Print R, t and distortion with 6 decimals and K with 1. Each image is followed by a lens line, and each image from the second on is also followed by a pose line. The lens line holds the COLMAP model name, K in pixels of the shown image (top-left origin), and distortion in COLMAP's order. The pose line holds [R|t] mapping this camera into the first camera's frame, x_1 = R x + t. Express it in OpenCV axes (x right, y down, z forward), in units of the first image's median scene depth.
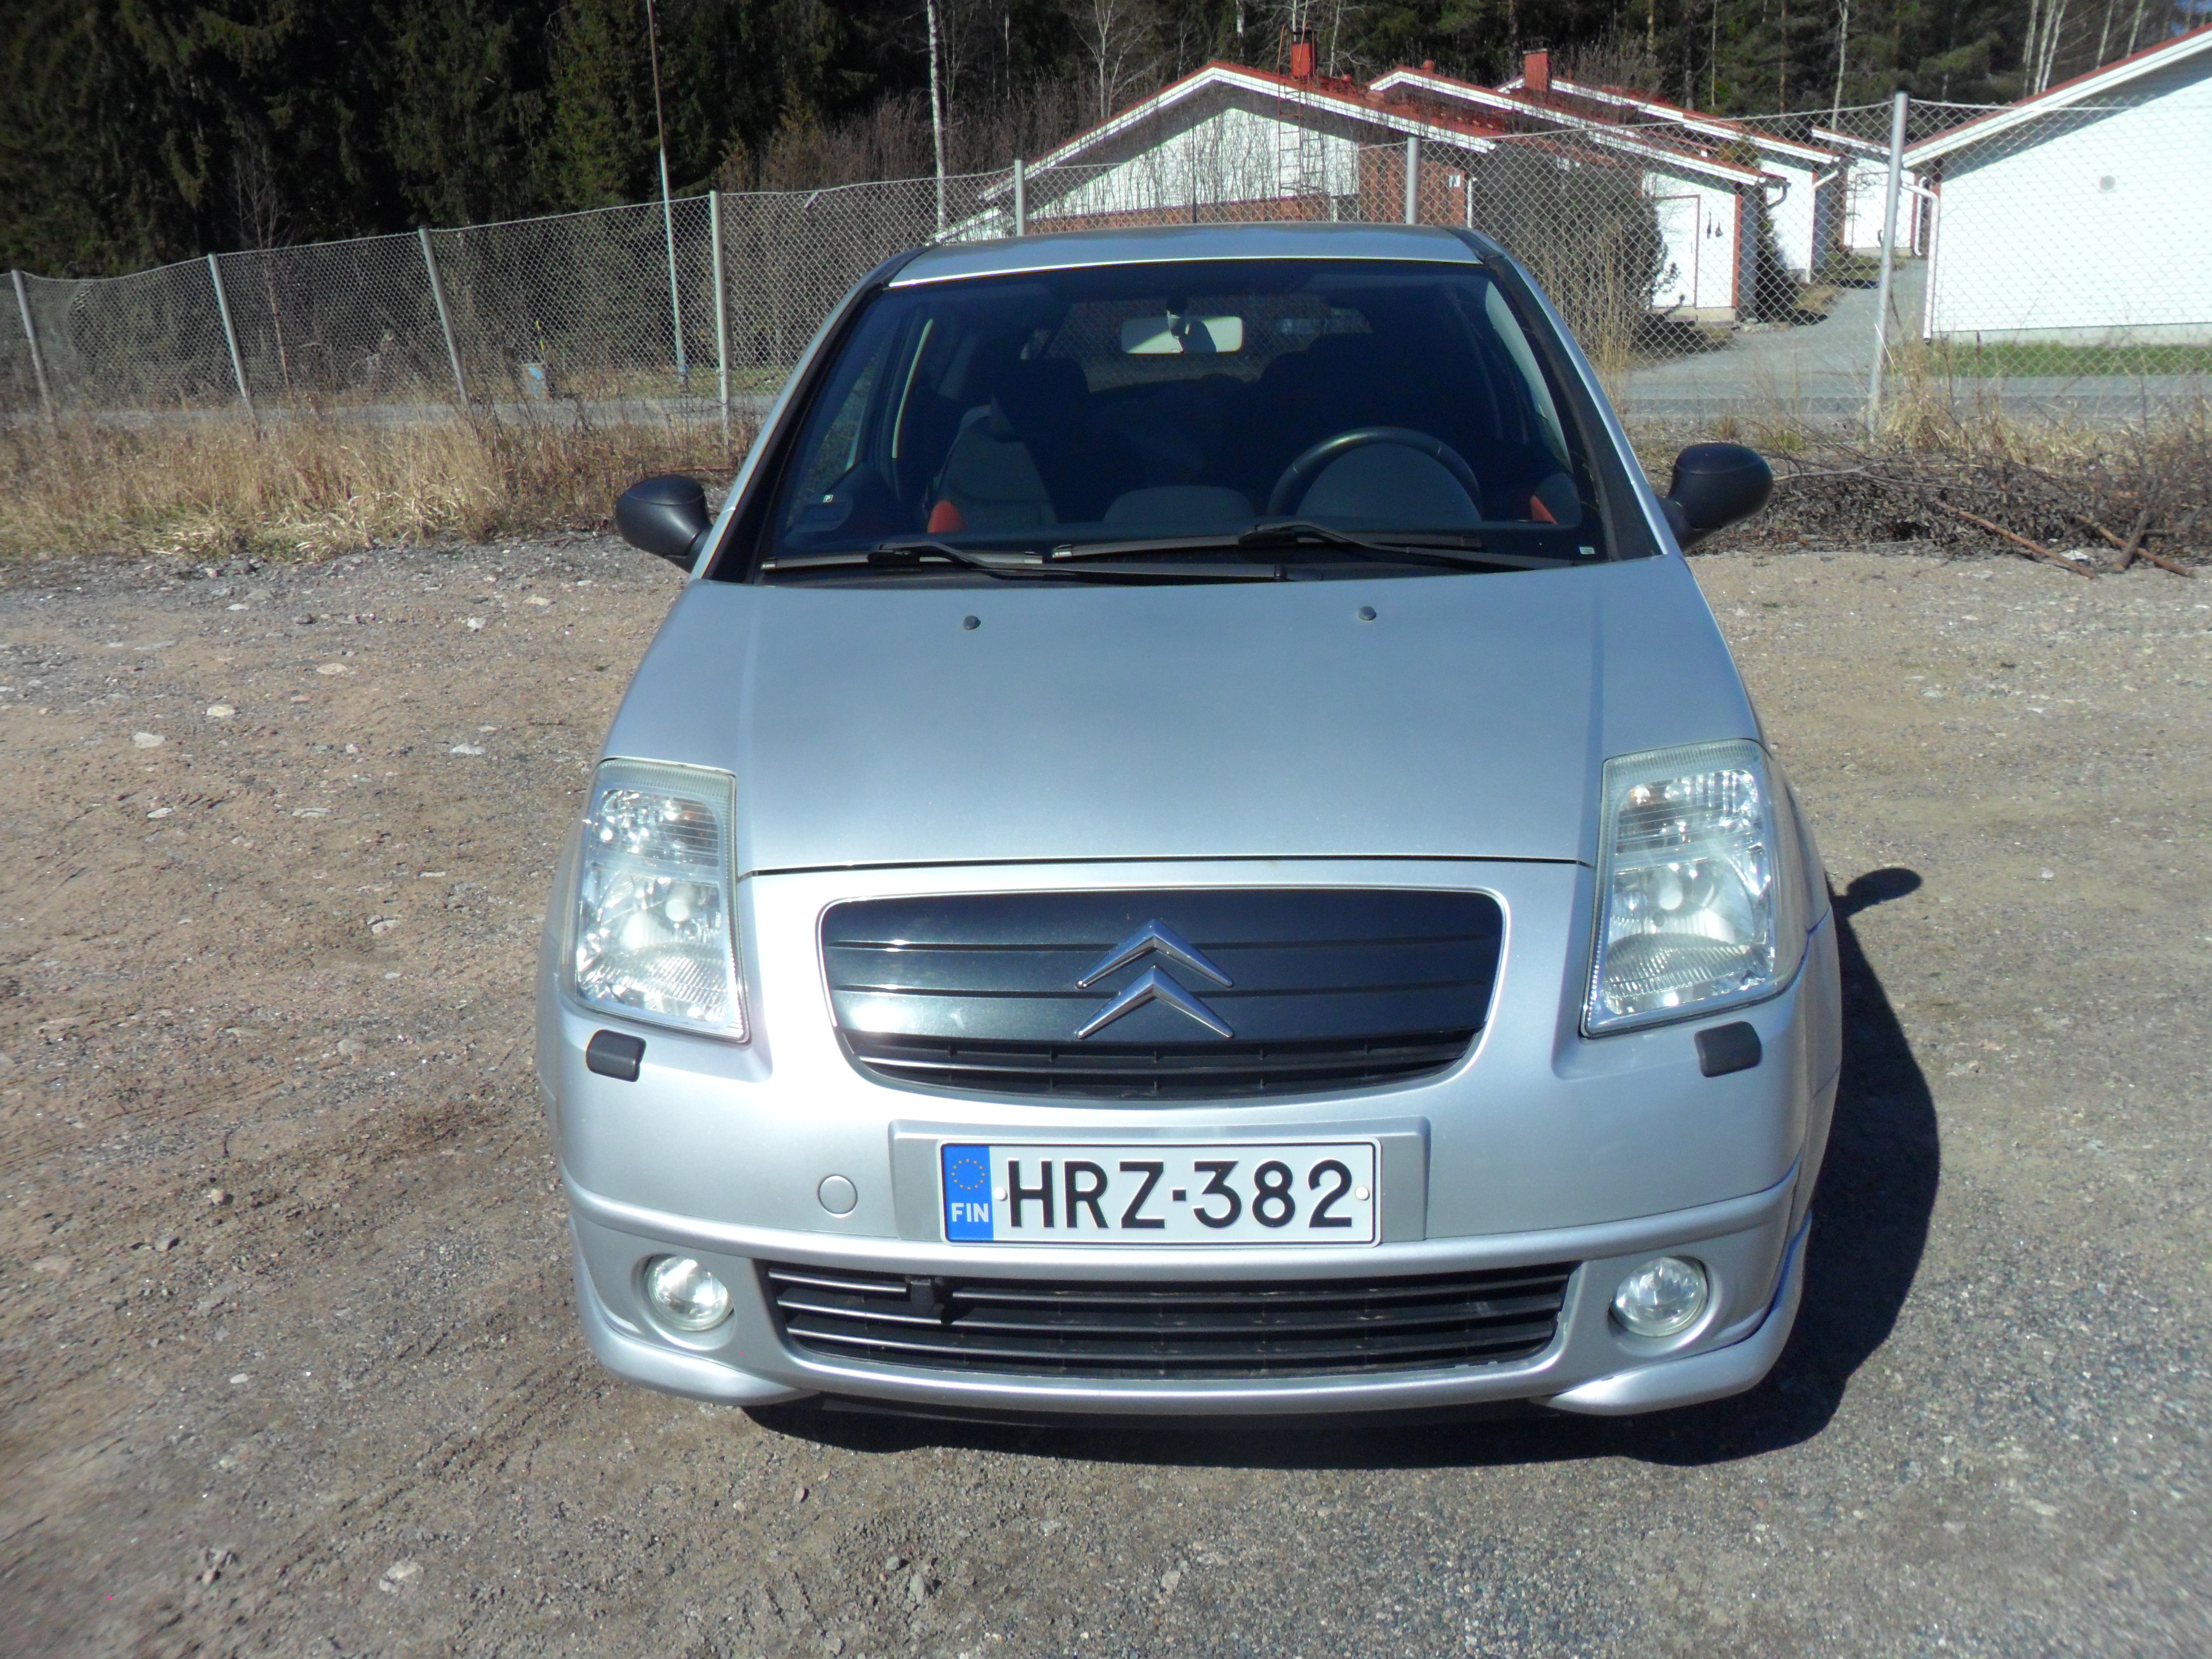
lens RADIAL K [[1713.3, 0, 1106.0], [0, 1713.3, 829.5], [0, 0, 1]] dist [-0.039849, 0.040654]
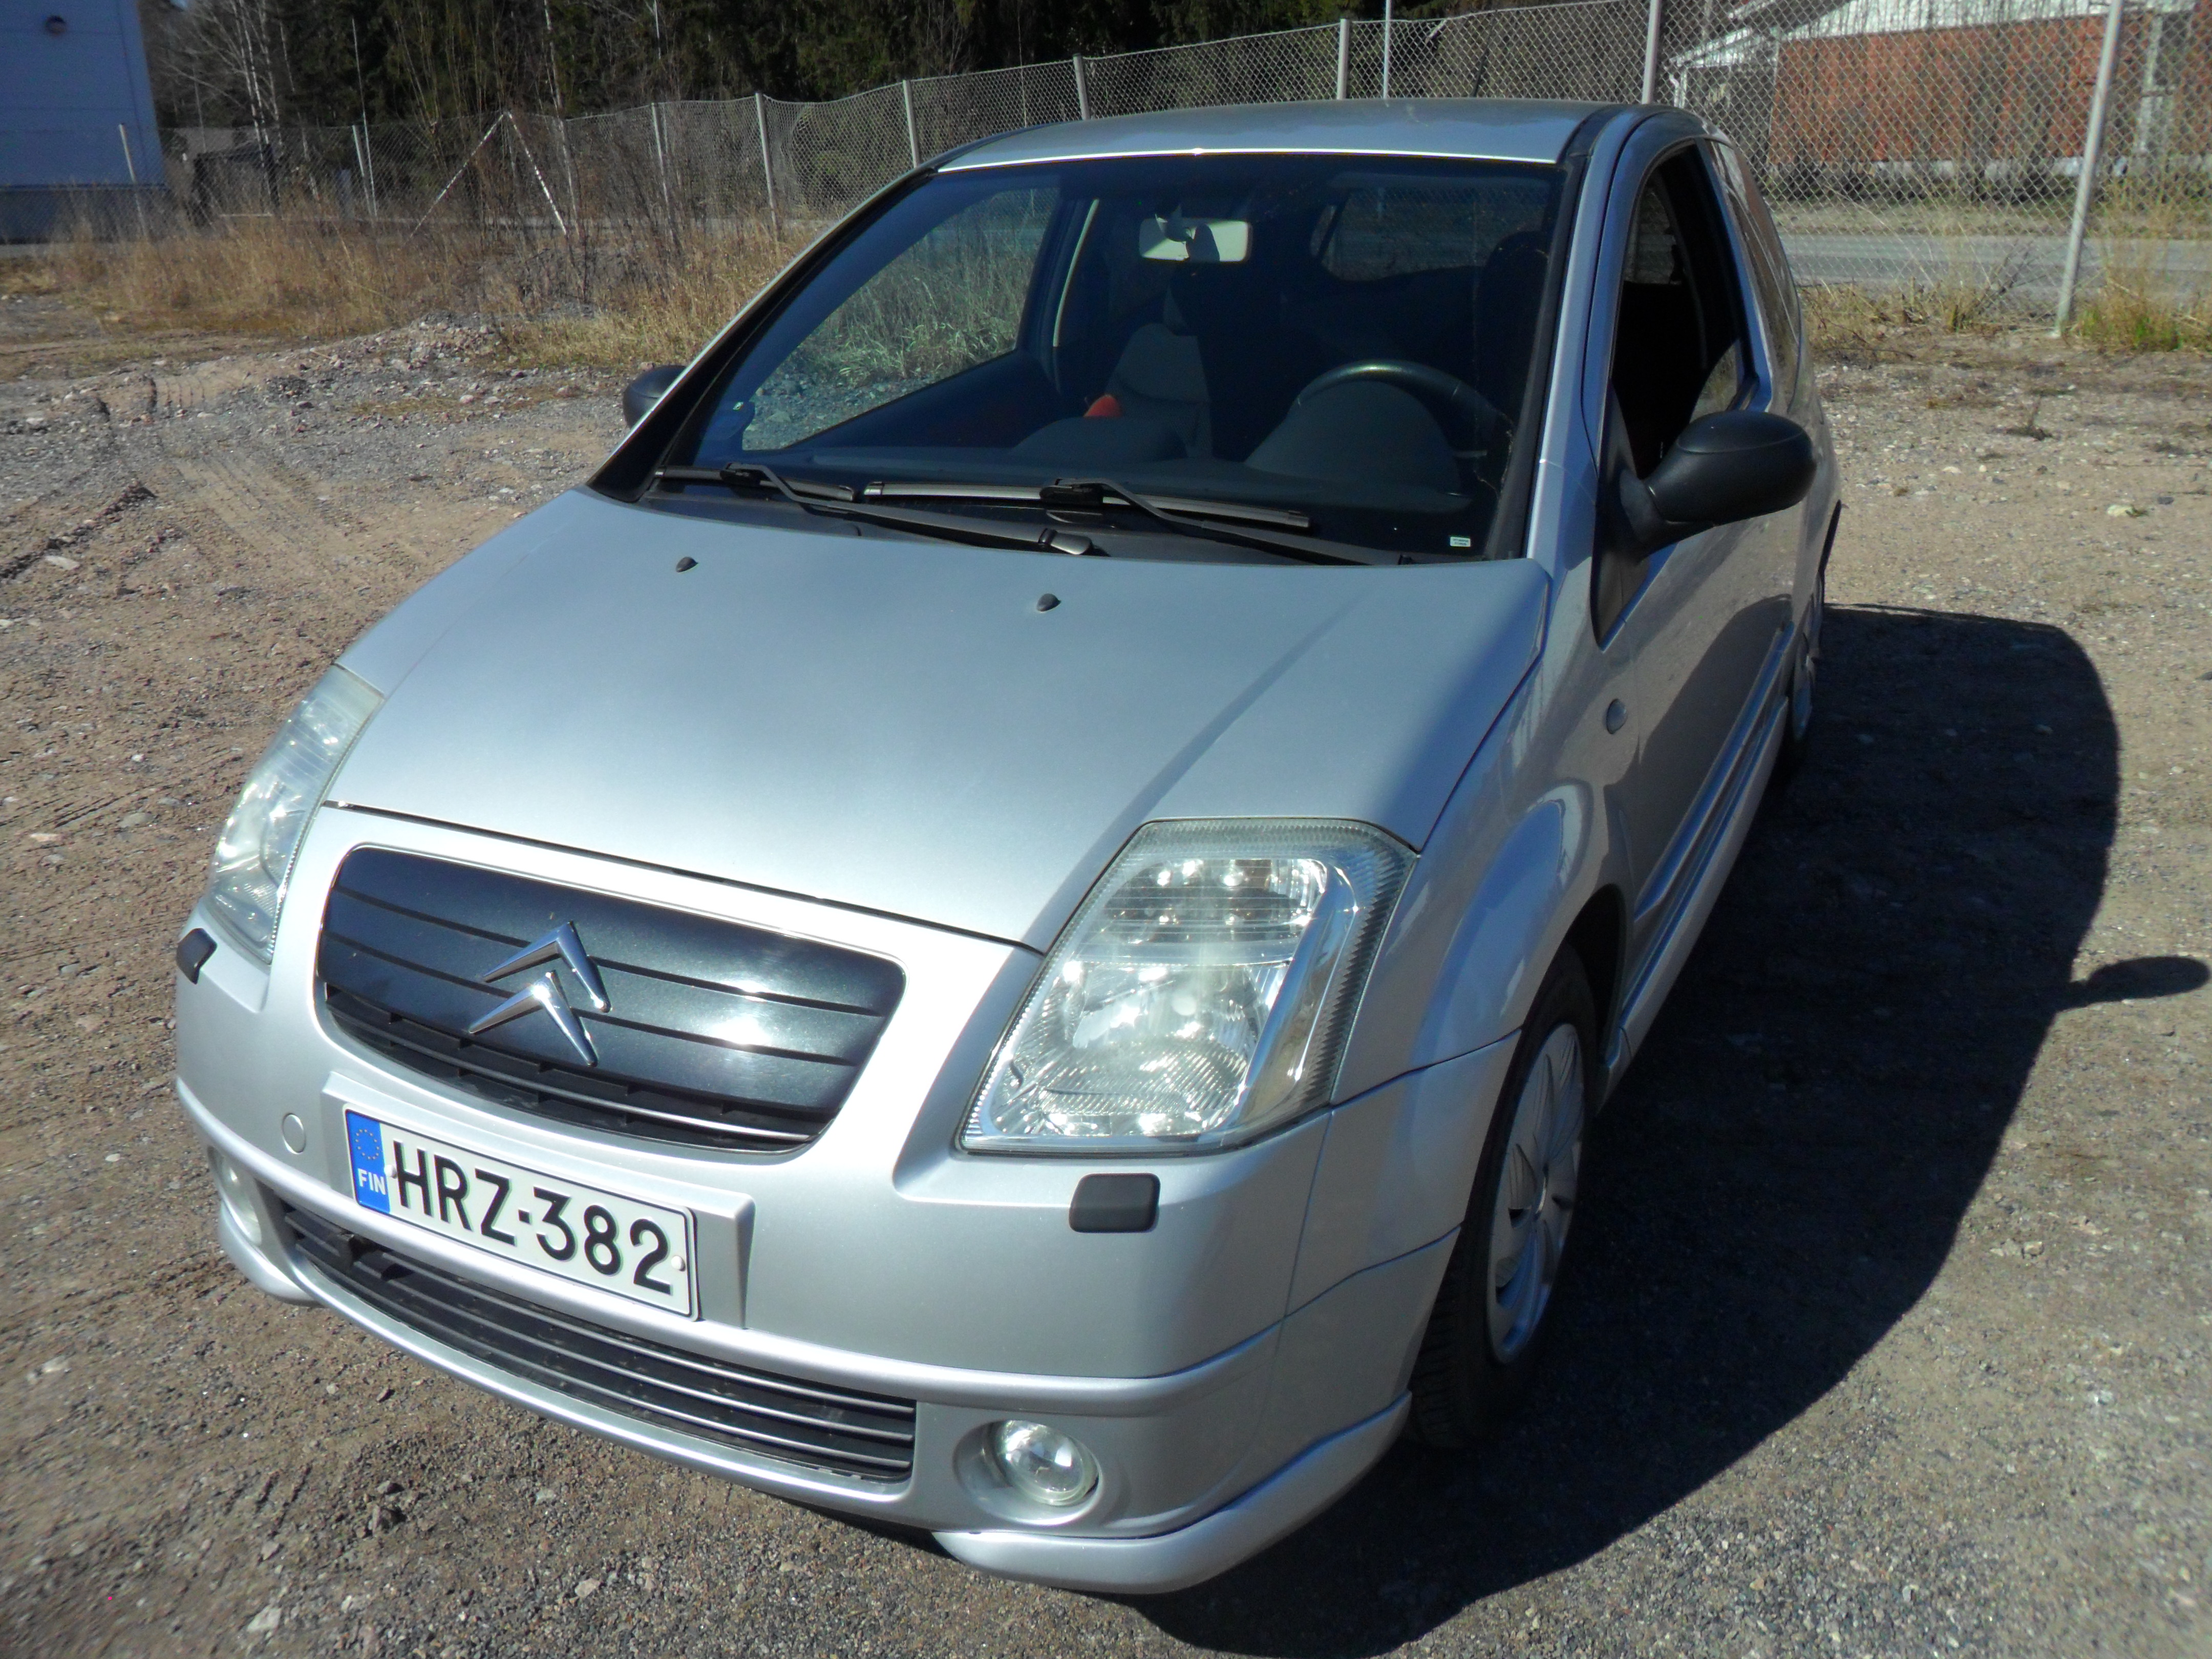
lens RADIAL K [[1701.4, 0, 1106.0], [0, 1701.4, 829.5], [0, 0, 1]] dist [-0.003509, 0.003343]
pose [[0.924224, 0.157382, -0.347910, 0.628453], [-0.125282, 0.985658, 0.113064, -0.142931], [0.360714, -0.060909, 0.930685, 0.249863]]
